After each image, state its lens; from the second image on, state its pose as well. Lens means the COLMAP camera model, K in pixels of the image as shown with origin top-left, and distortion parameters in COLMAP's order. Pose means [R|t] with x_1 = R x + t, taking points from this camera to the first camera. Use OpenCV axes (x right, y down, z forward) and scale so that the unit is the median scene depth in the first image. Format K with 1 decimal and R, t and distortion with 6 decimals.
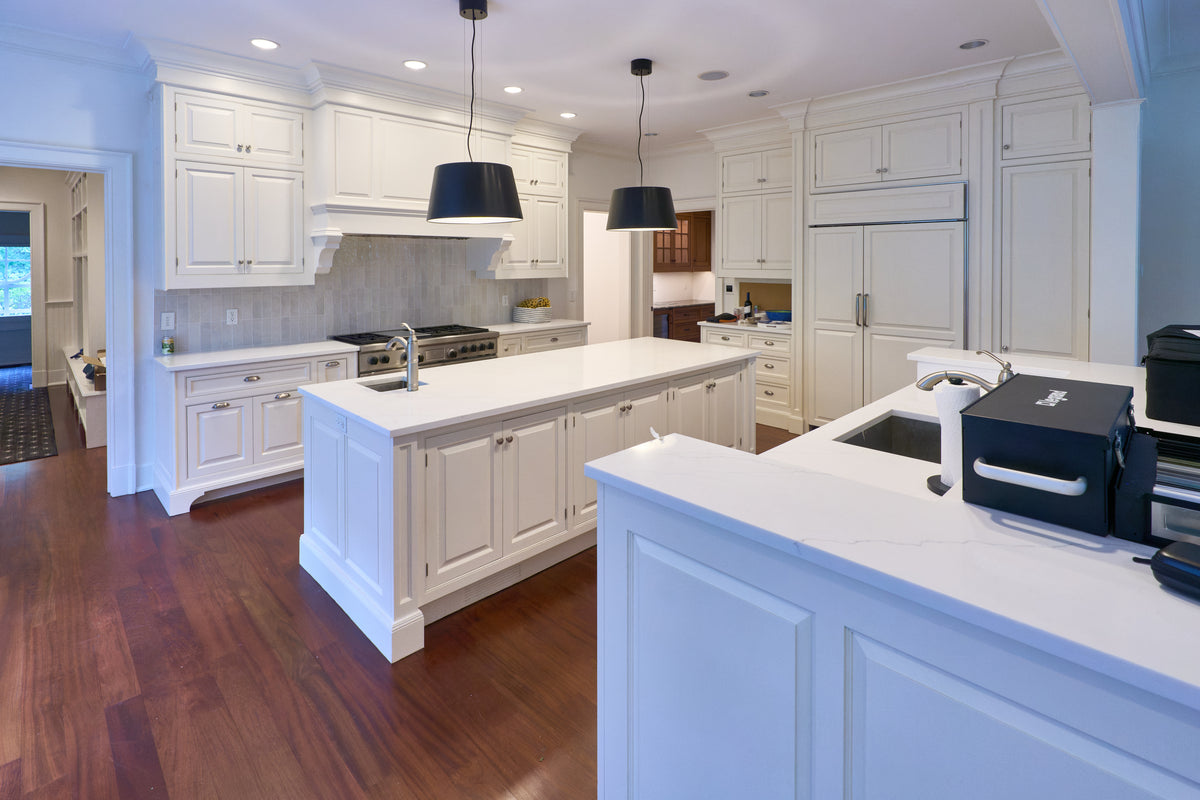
lens RADIAL K [[572.3, 0, 594.5], [0, 572.3, 268.2], [0, 0, 1]] dist [0.010094, -0.001766]
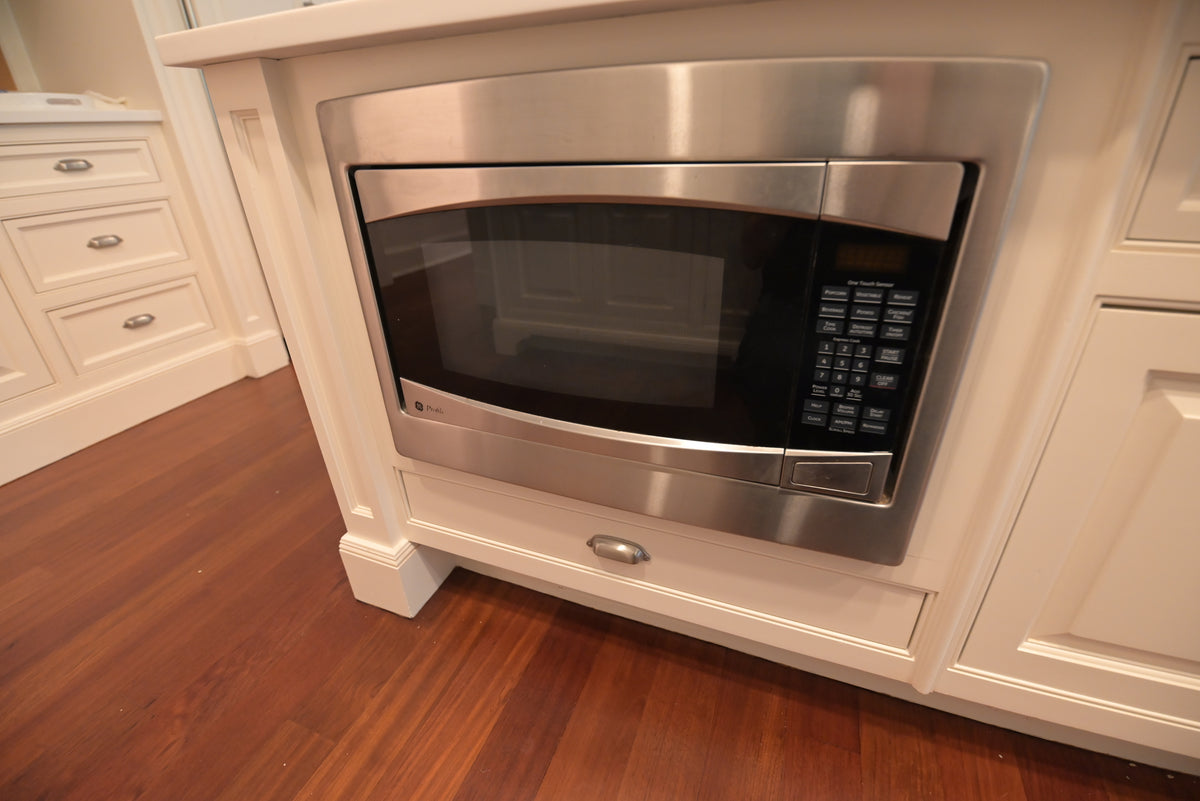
lens RADIAL K [[512.1, 0, 605.0], [0, 512.1, 382.3], [0, 0, 1]] dist [-0.011877, -0.005996]
pose [[-0.422263, -0.380439, 0.822776, -0.090366], [0.045213, 0.897698, 0.438286, 0.161585], [-0.905345, 0.222272, -0.361864, 1.065732]]
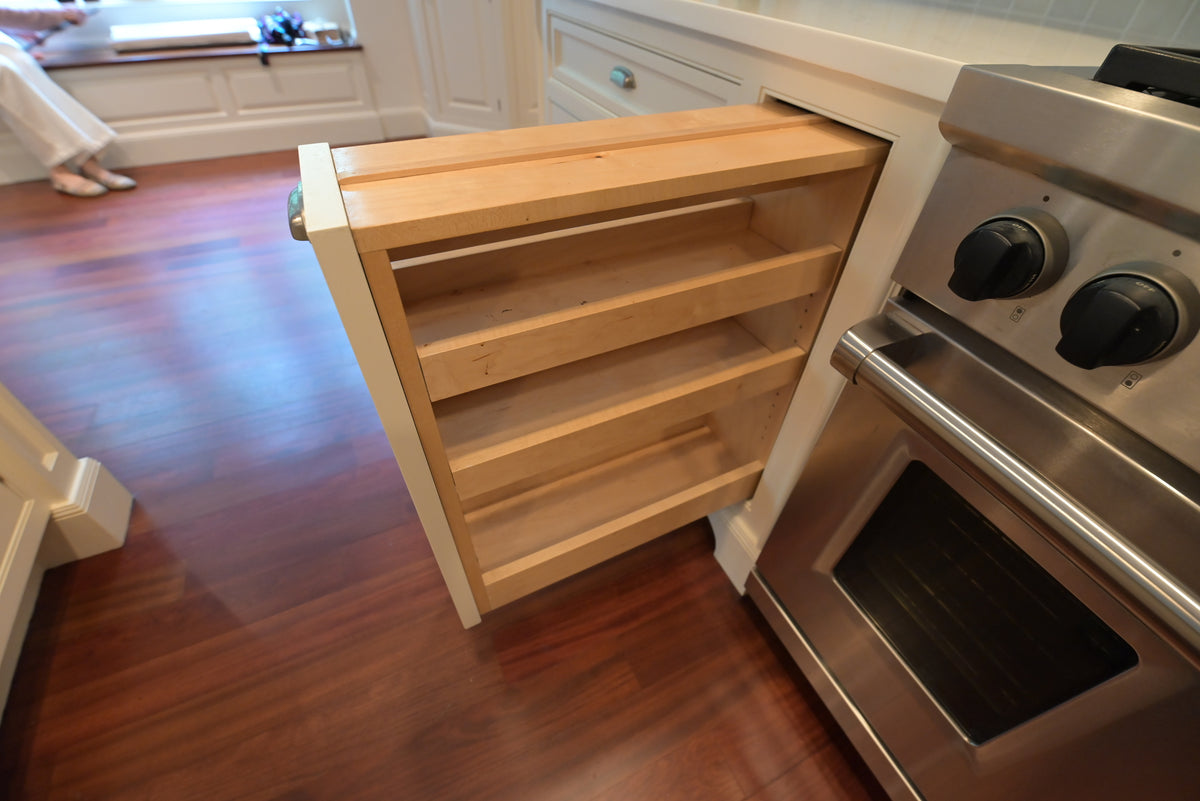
lens RADIAL K [[512.1, 0, 593.1], [0, 512.1, 391.9], [0, 0, 1]] dist [-0.011877, -0.005996]
pose [[-0.329704, 0.637695, -0.696161, -0.277220], [-0.039697, 0.727376, 0.685090, 0.116551], [0.943249, 0.253513, -0.214504, 0.948029]]
